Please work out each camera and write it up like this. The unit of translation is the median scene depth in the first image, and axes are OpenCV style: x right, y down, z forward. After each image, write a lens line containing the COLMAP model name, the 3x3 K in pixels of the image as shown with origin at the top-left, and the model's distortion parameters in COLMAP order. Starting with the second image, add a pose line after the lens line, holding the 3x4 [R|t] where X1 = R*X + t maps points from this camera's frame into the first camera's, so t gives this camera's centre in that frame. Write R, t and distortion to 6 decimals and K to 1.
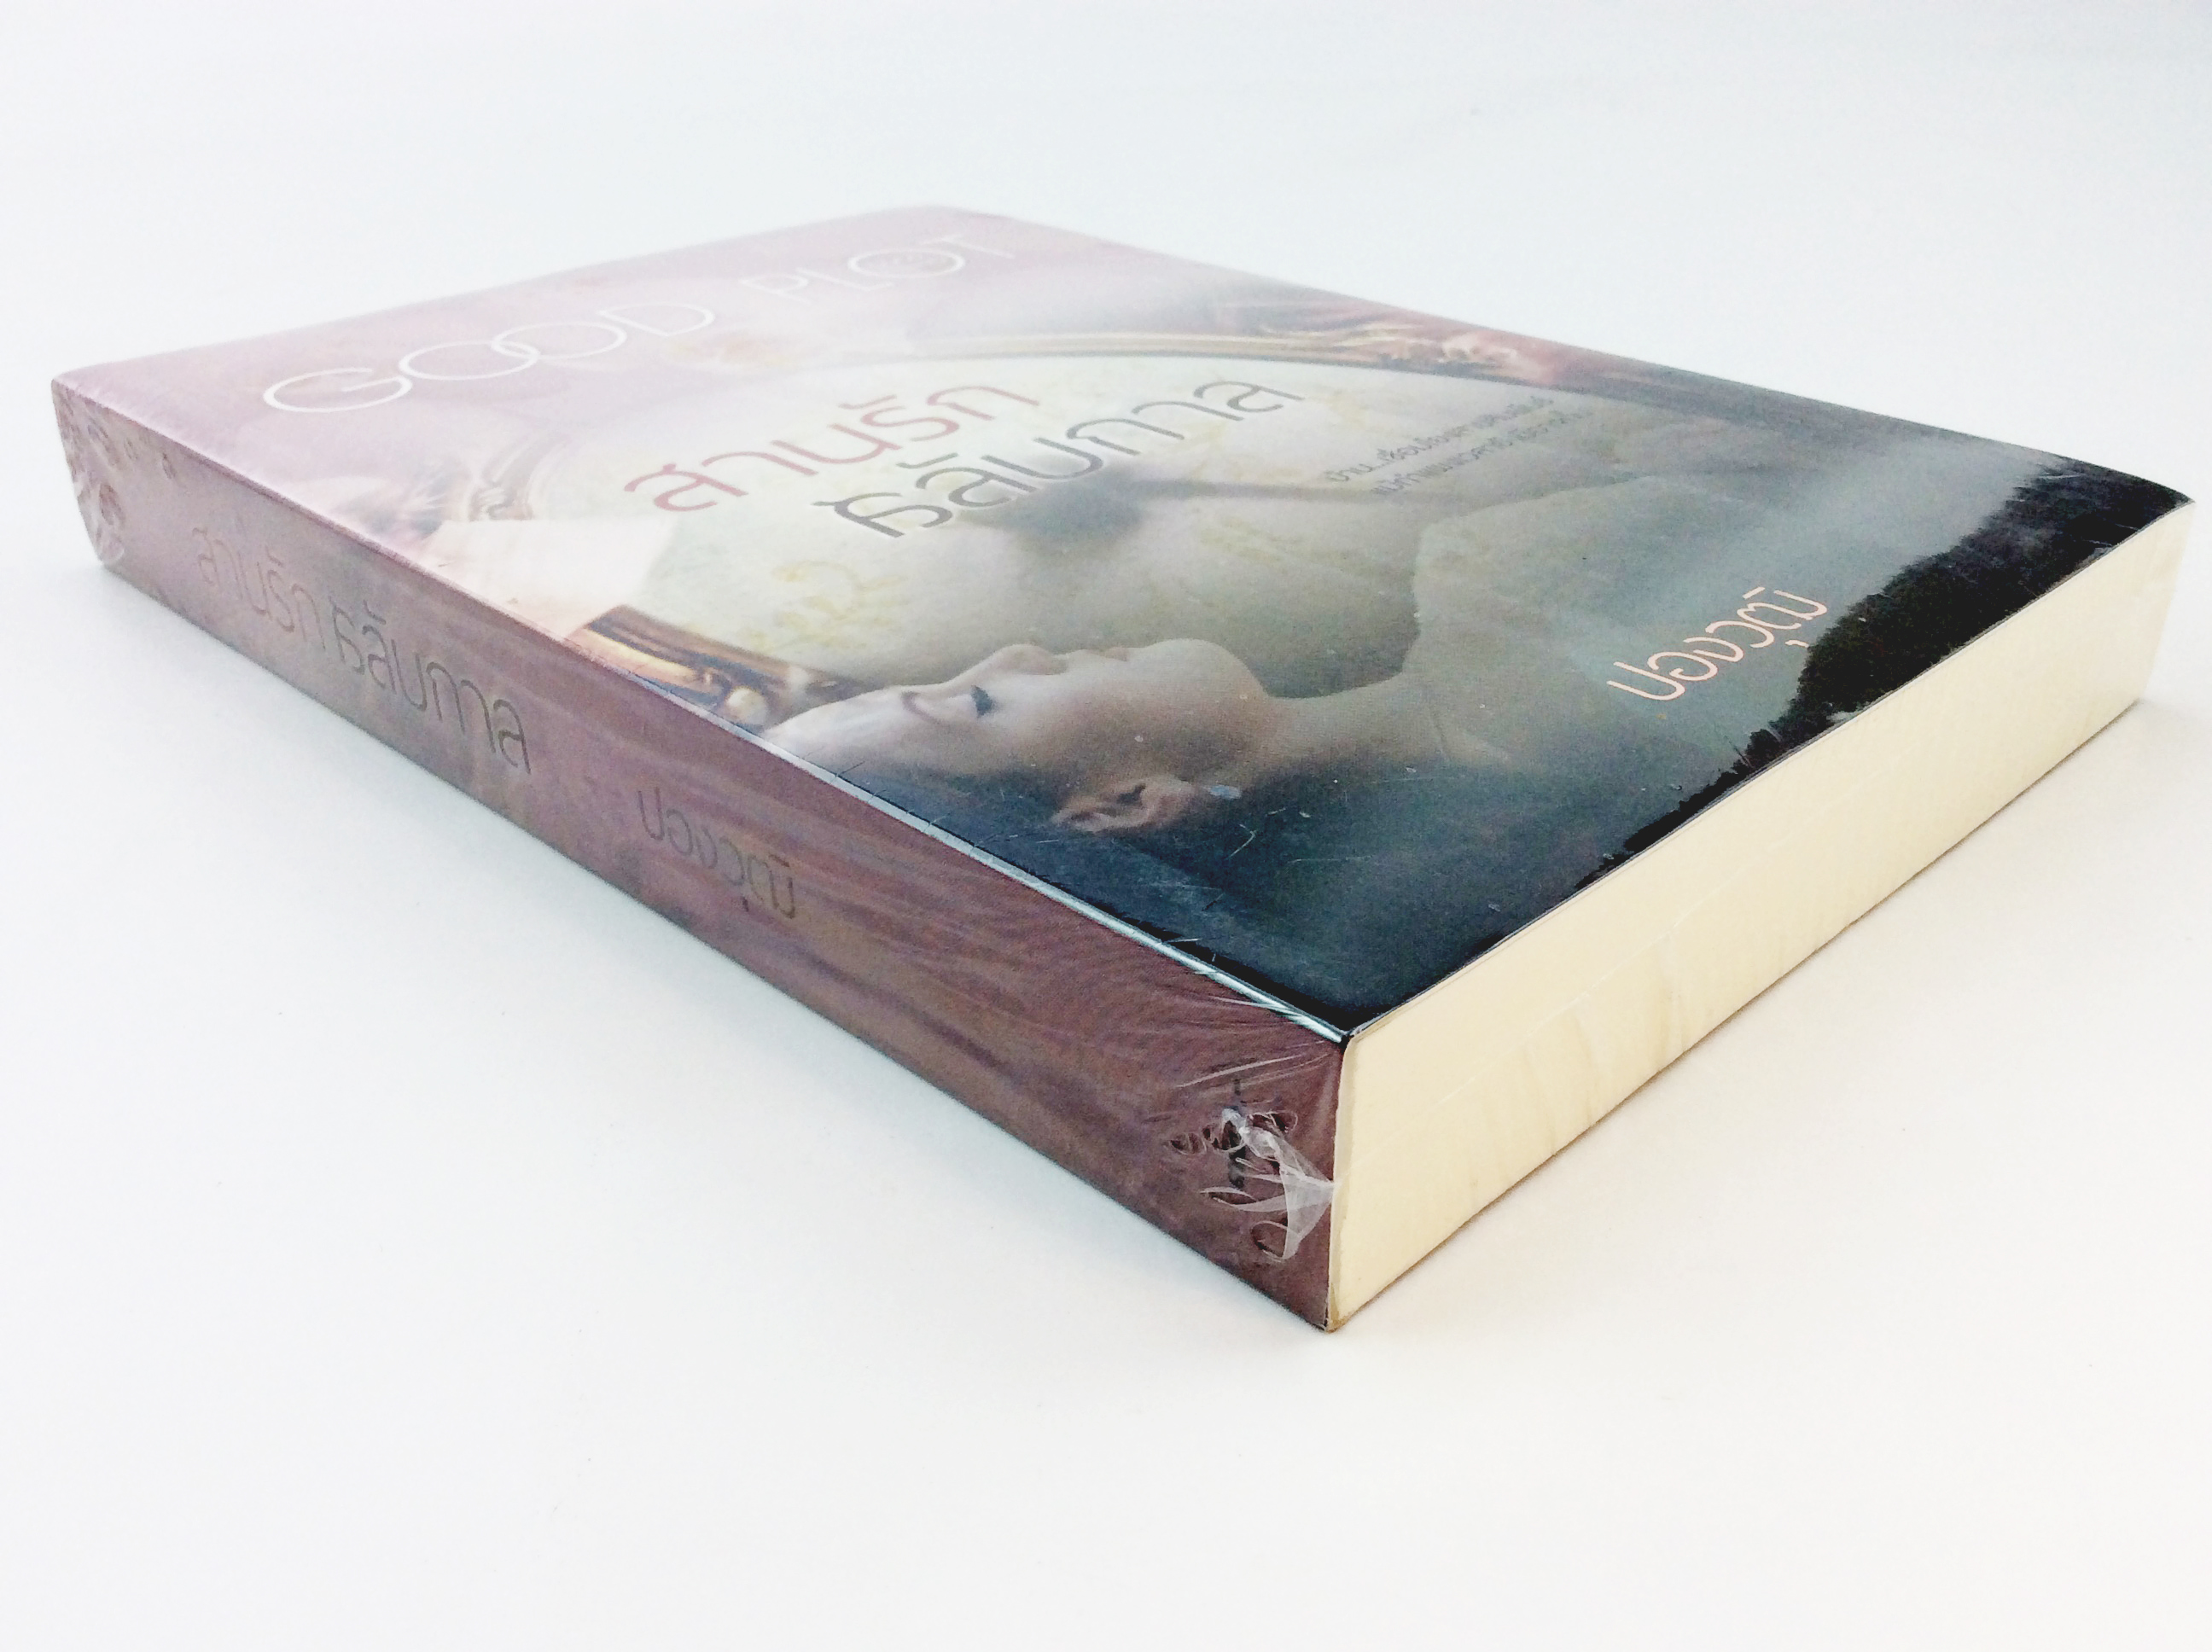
lens RADIAL K [[2064.0, 0, 1106.0], [0, 2064.0, 826.0], [0, 0, 1]] dist [0.091125, -0.001420]
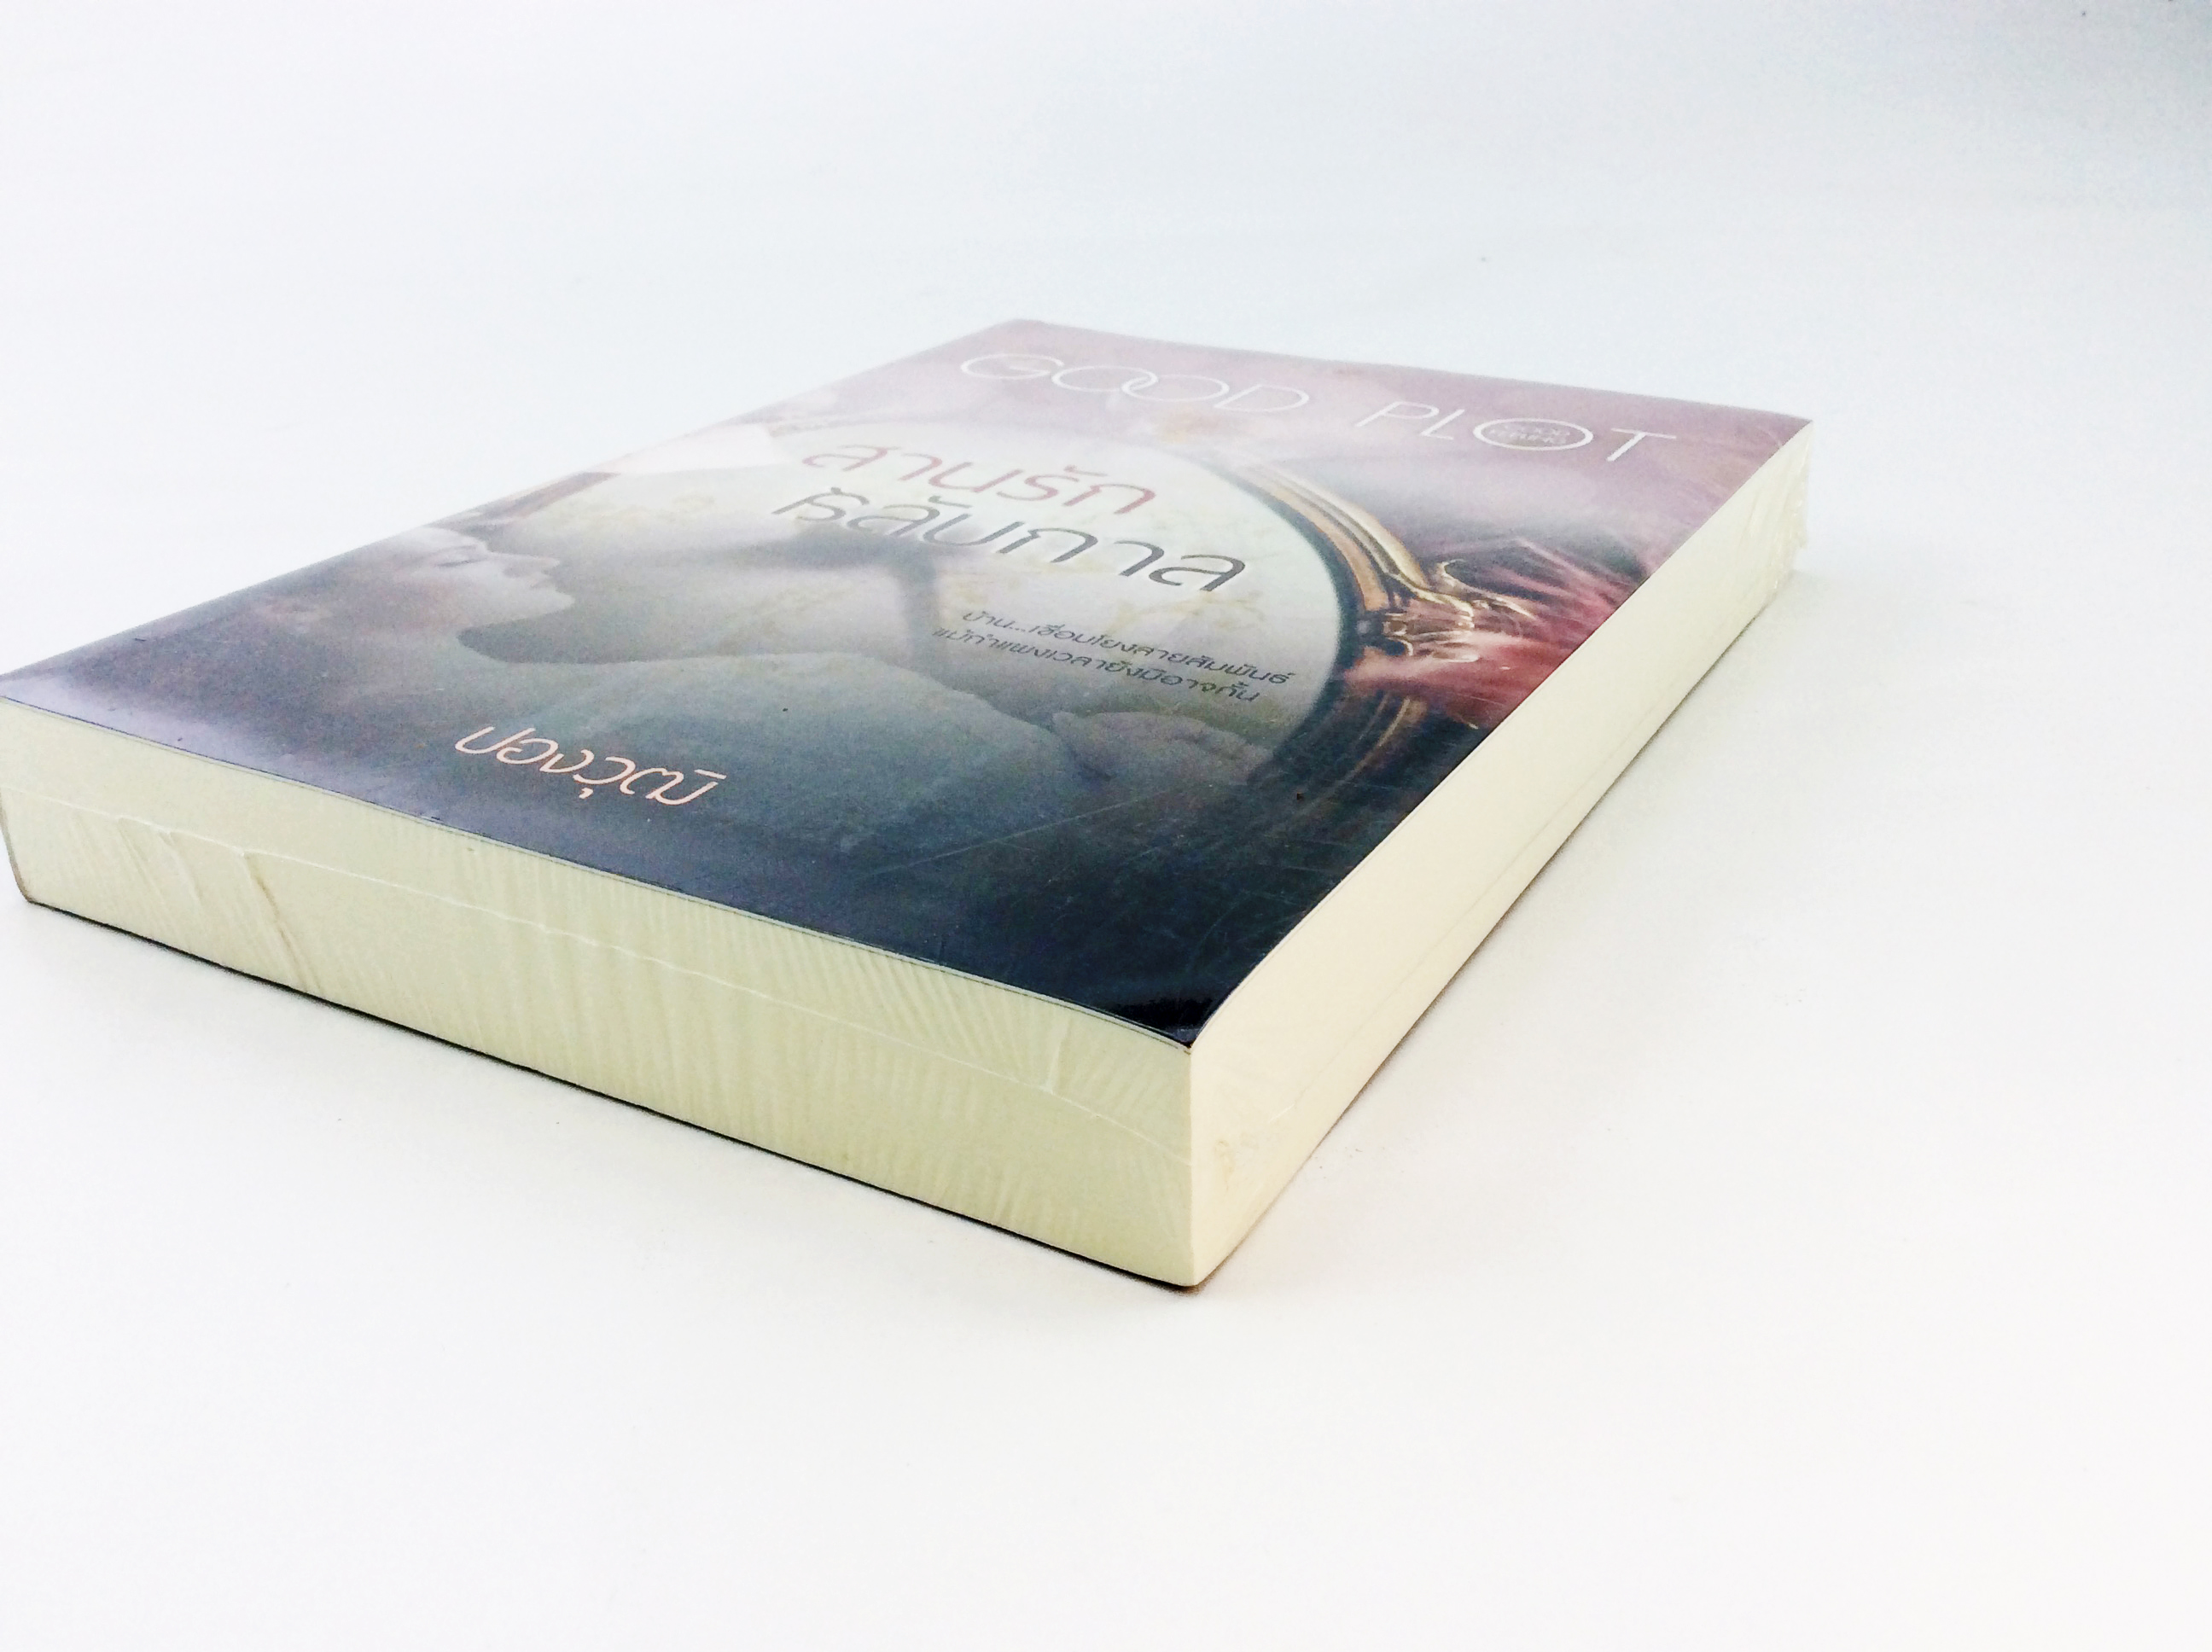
lens RADIAL K [[2064.0, 0, 1106.0], [0, 2064.0, 826.0], [0, 0, 1]] dist [0.091125, -0.001420]
pose [[0.268642, 0.418791, -0.867436, 1.047892], [-0.463326, 0.845699, 0.264806, -0.374851], [0.844488, 0.330768, 0.421227, 0.633664]]
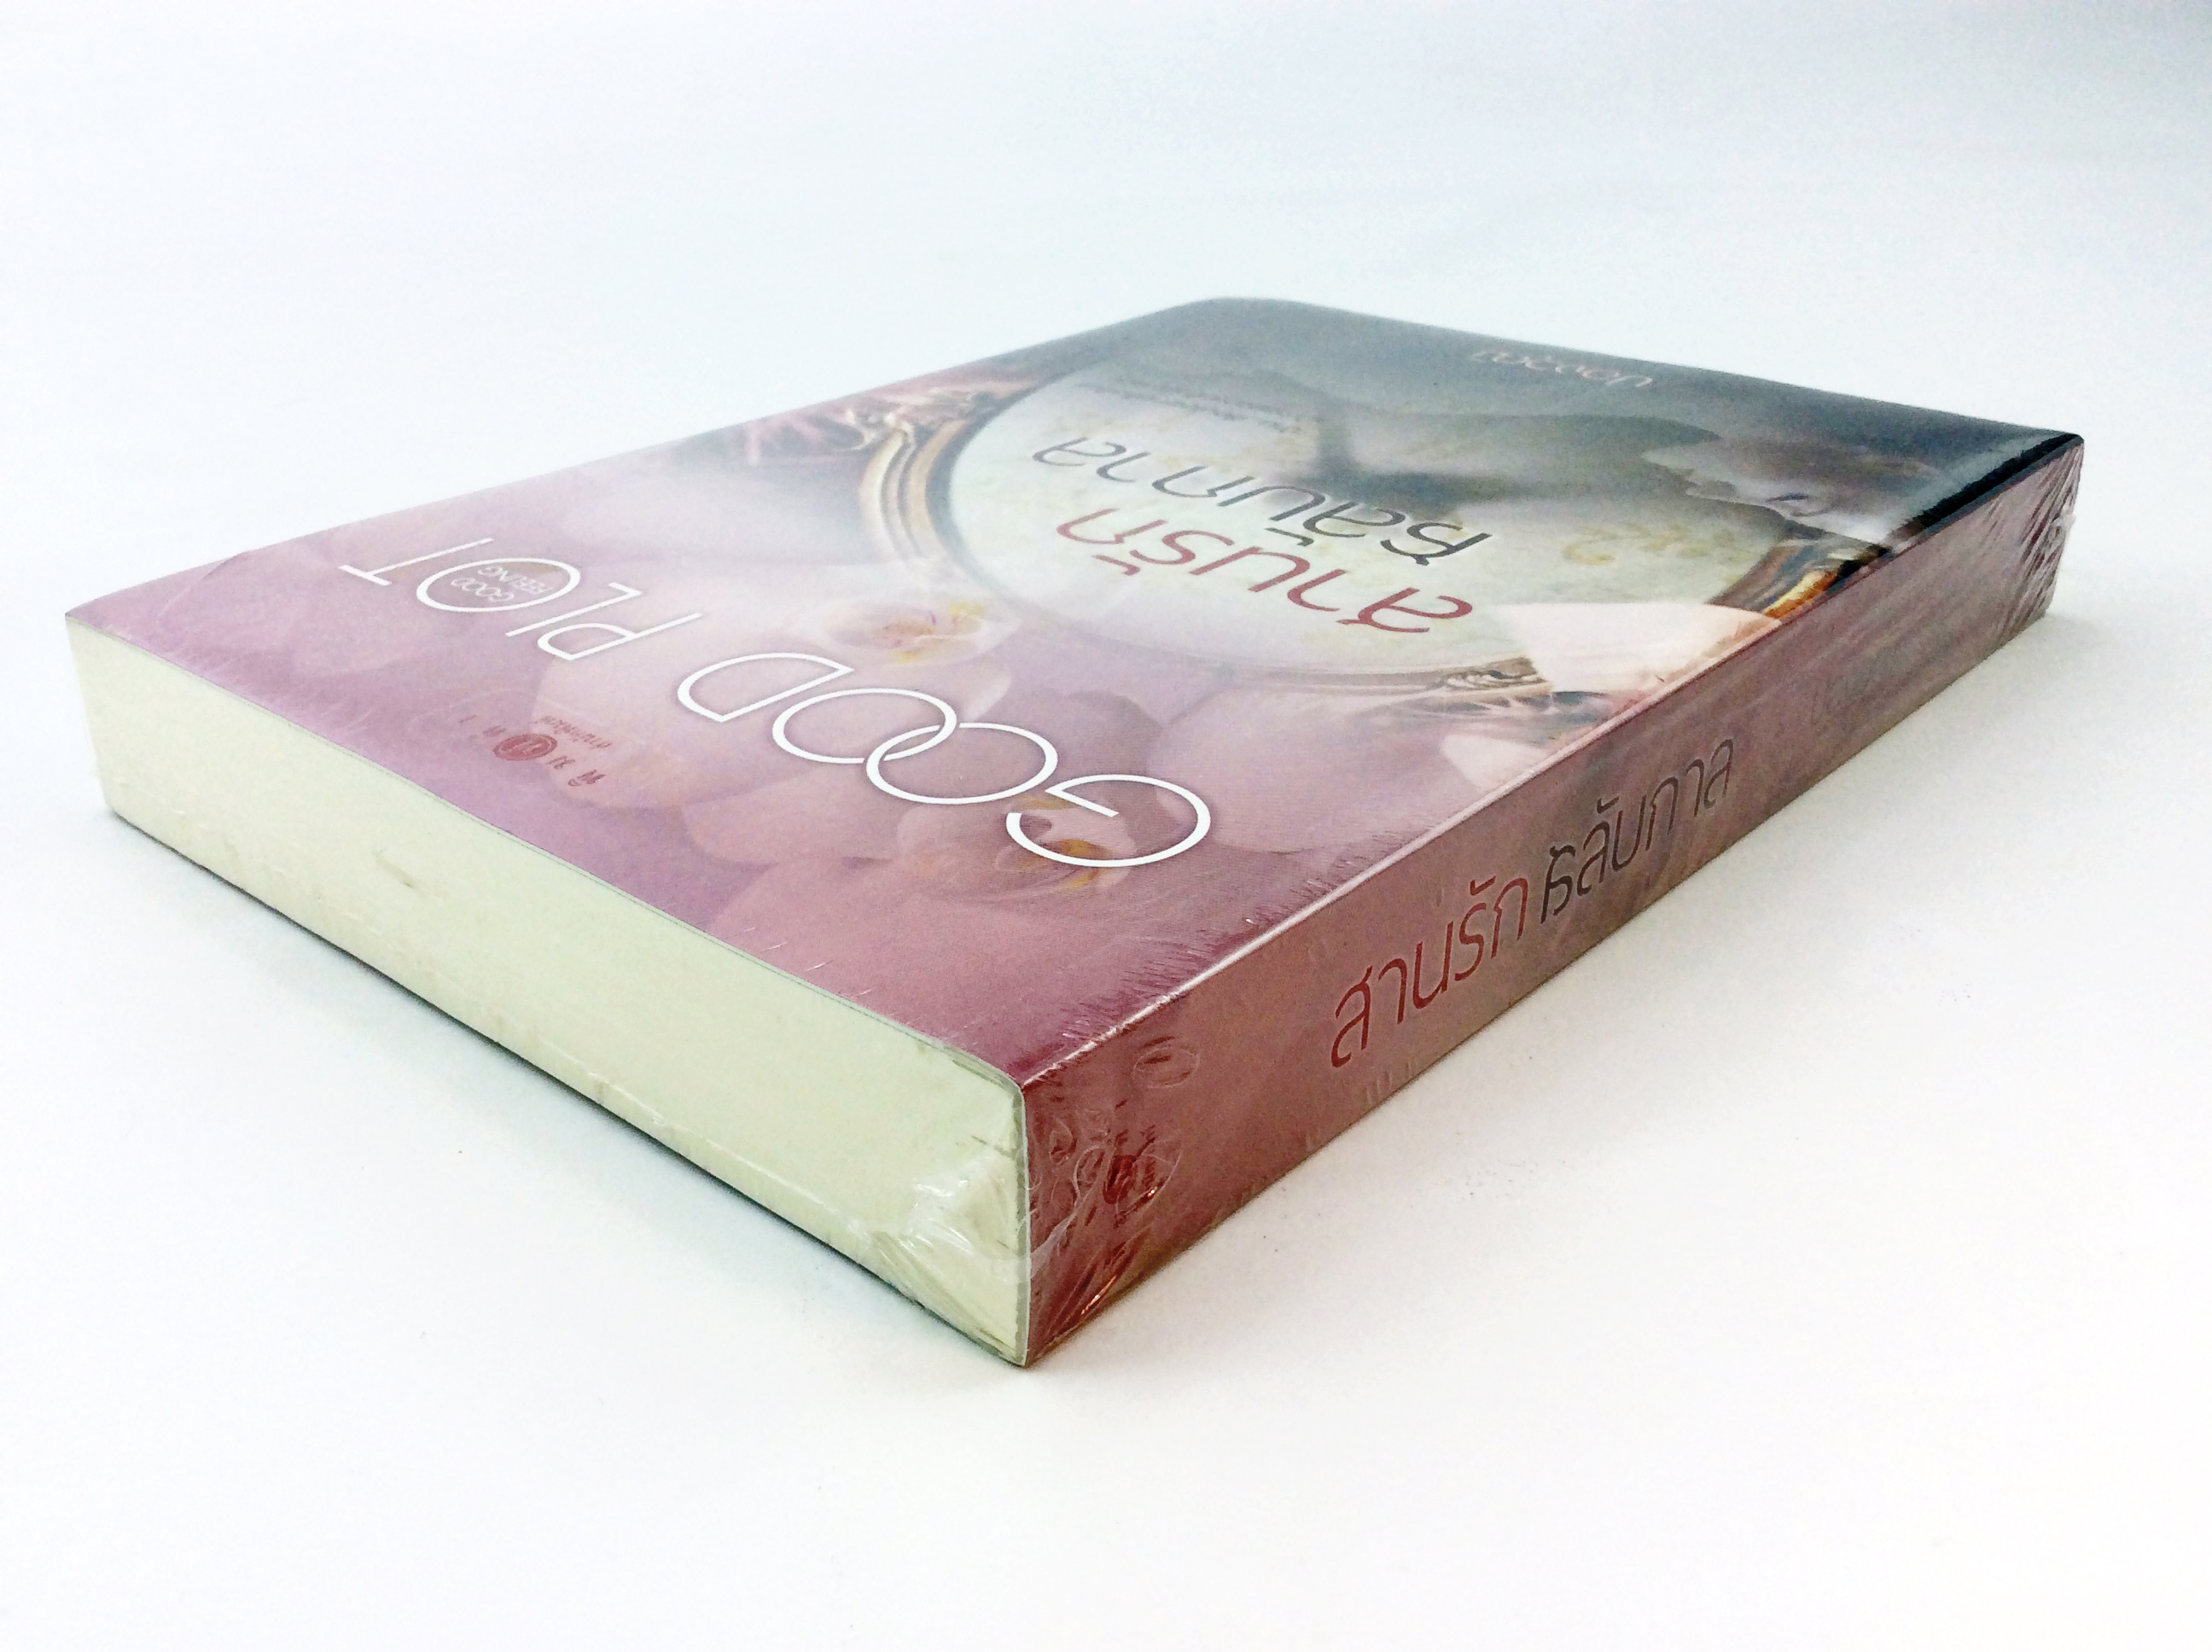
lens RADIAL K [[2064.0, 0, 1106.0], [0, 2064.0, 826.0], [0, 0, 1]] dist [0.091125, -0.001420]
pose [[-0.060220, -0.440861, 0.895553, -1.082444], [0.487459, 0.769937, 0.411802, -0.539815], [-0.871067, 0.461344, 0.168536, 0.969113]]
